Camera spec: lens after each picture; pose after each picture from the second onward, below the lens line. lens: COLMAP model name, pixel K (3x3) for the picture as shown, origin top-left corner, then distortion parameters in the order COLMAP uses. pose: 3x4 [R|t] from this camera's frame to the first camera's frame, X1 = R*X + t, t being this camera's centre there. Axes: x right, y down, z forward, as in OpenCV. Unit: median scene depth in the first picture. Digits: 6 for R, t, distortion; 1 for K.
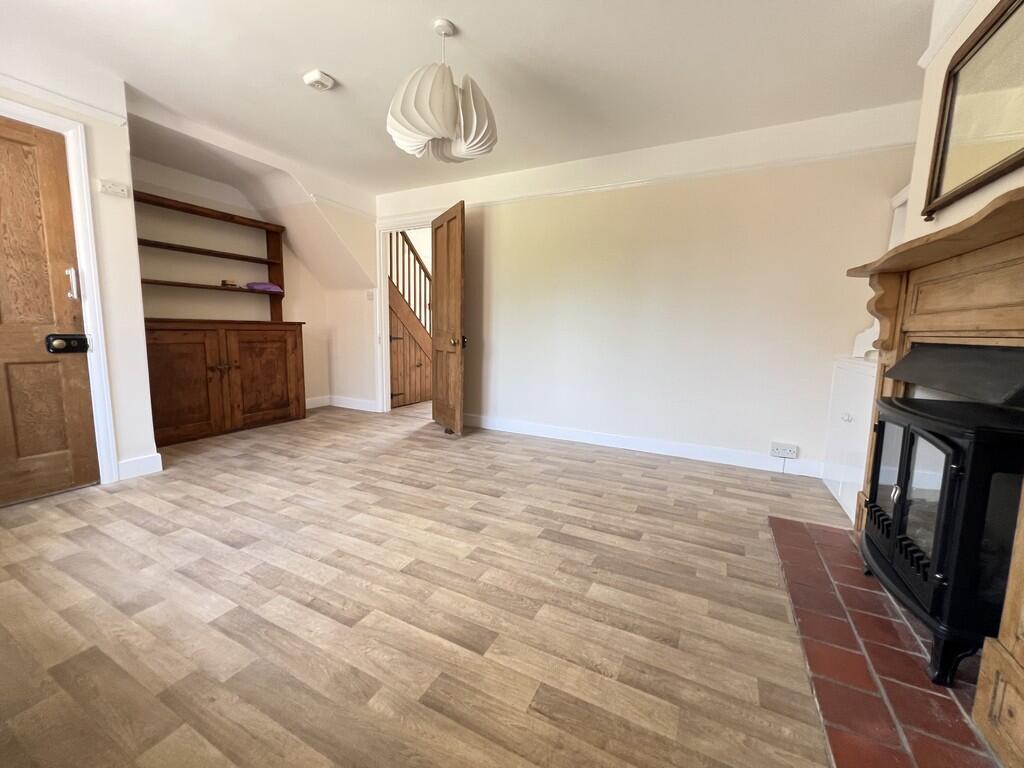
lens RADIAL K [[409.0, 0, 508.5], [0, 409.0, 382.8], [0, 0, 1]] dist [0.000926, 0.000276]
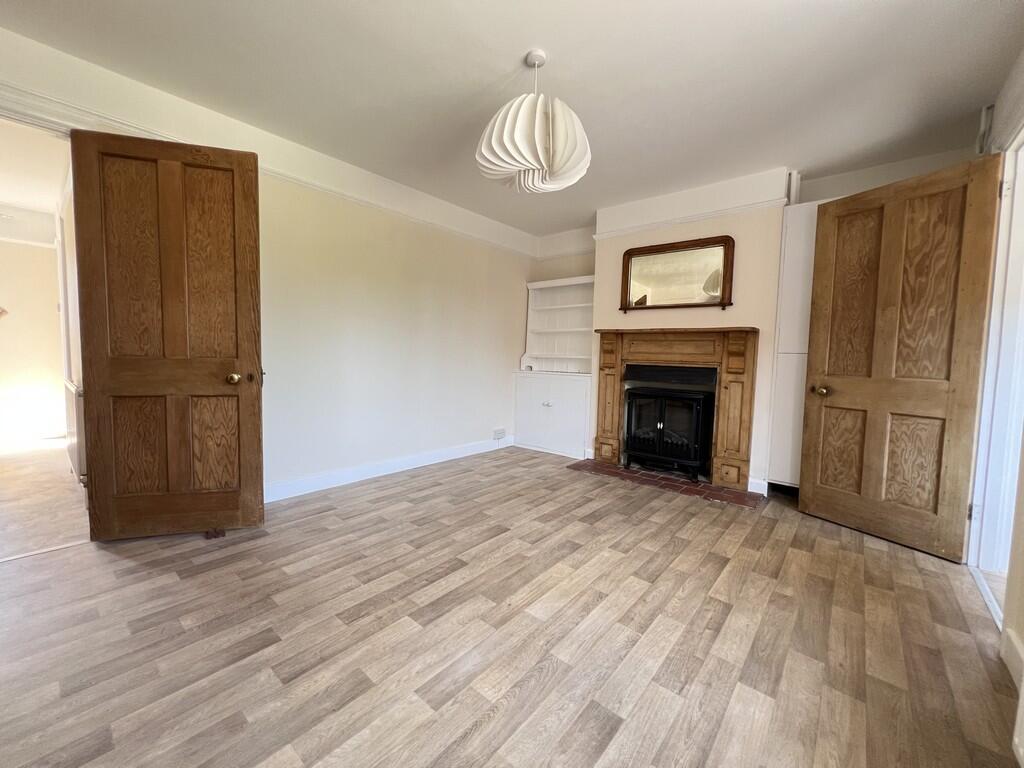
lens RADIAL K [[409.9, 0, 511.1], [0, 409.9, 380.2], [0, 0, 1]] dist [0.003111, 0.000016]
pose [[0.226152, -0.073683, 0.971301, -1.161383], [0.101750, 0.993467, 0.051674, -0.158991], [-0.968763, 0.087144, 0.232172, 0.877702]]
